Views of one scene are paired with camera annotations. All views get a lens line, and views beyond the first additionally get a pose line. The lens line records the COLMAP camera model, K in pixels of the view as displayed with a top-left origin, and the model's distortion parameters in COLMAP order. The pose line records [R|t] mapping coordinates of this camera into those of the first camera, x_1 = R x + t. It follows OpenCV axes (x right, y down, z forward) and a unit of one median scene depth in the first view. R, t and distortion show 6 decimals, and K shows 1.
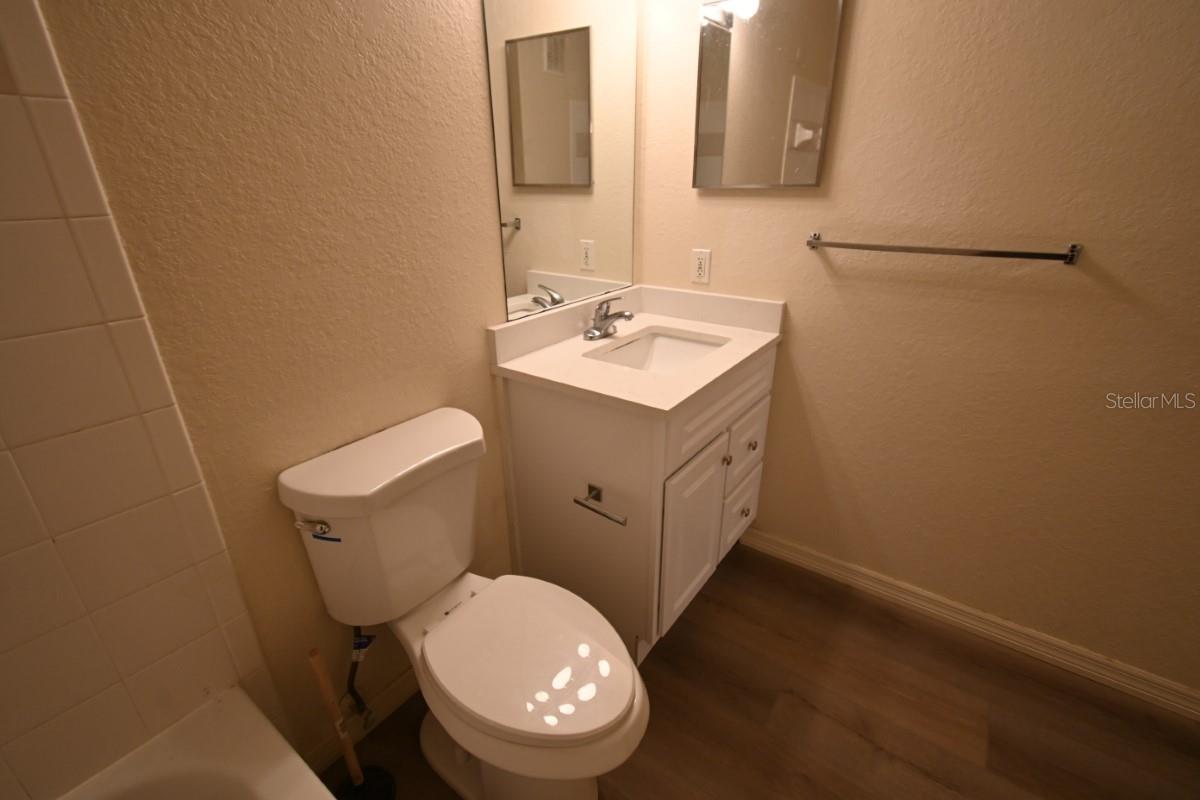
lens RADIAL K [[533.1, 0, 600.0], [0, 533.1, 400.0], [0, 0, 1]] dist [0.013594, -0.004833]
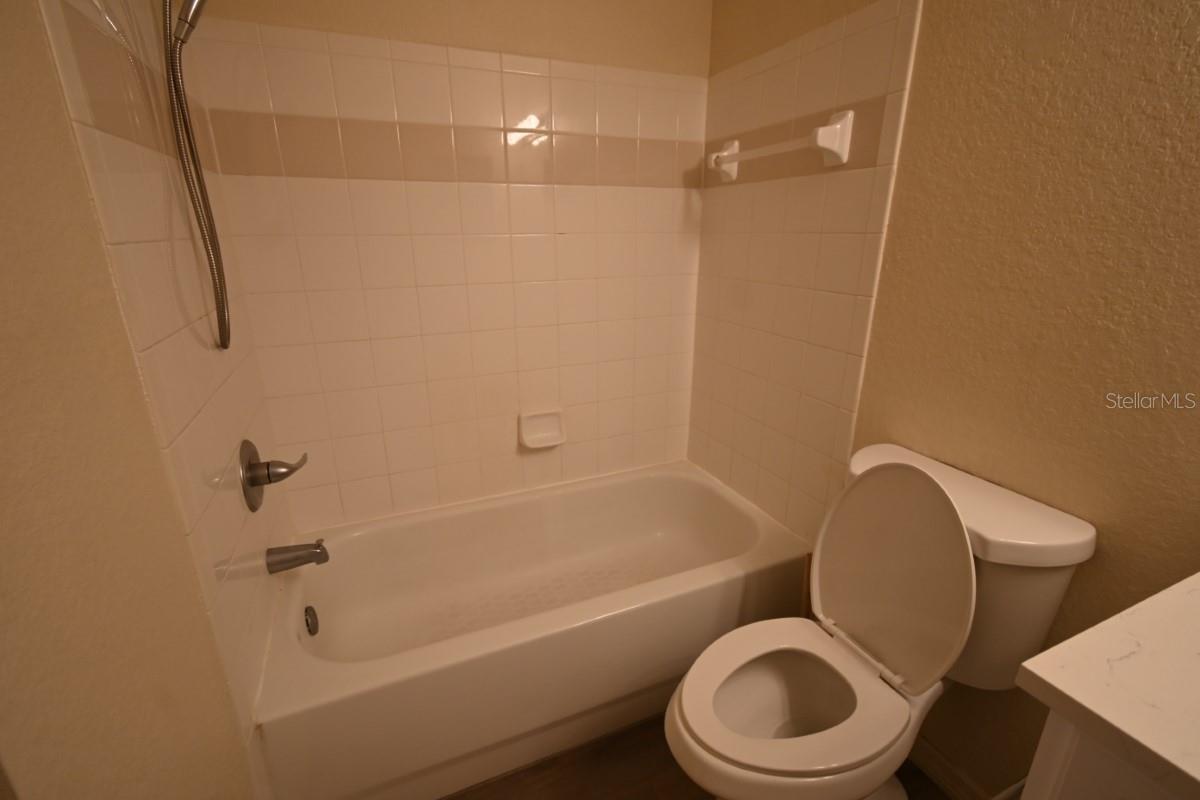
lens RADIAL K [[533.1, 0, 600.0], [0, 533.1, 400.0], [0, 0, 1]] dist [0.013594, -0.004833]
pose [[-0.507267, 0.273209, -0.817335, 0.756758], [-0.328551, 0.815477, 0.476499, -0.326376], [0.796702, 0.510249, -0.323902, 0.851143]]
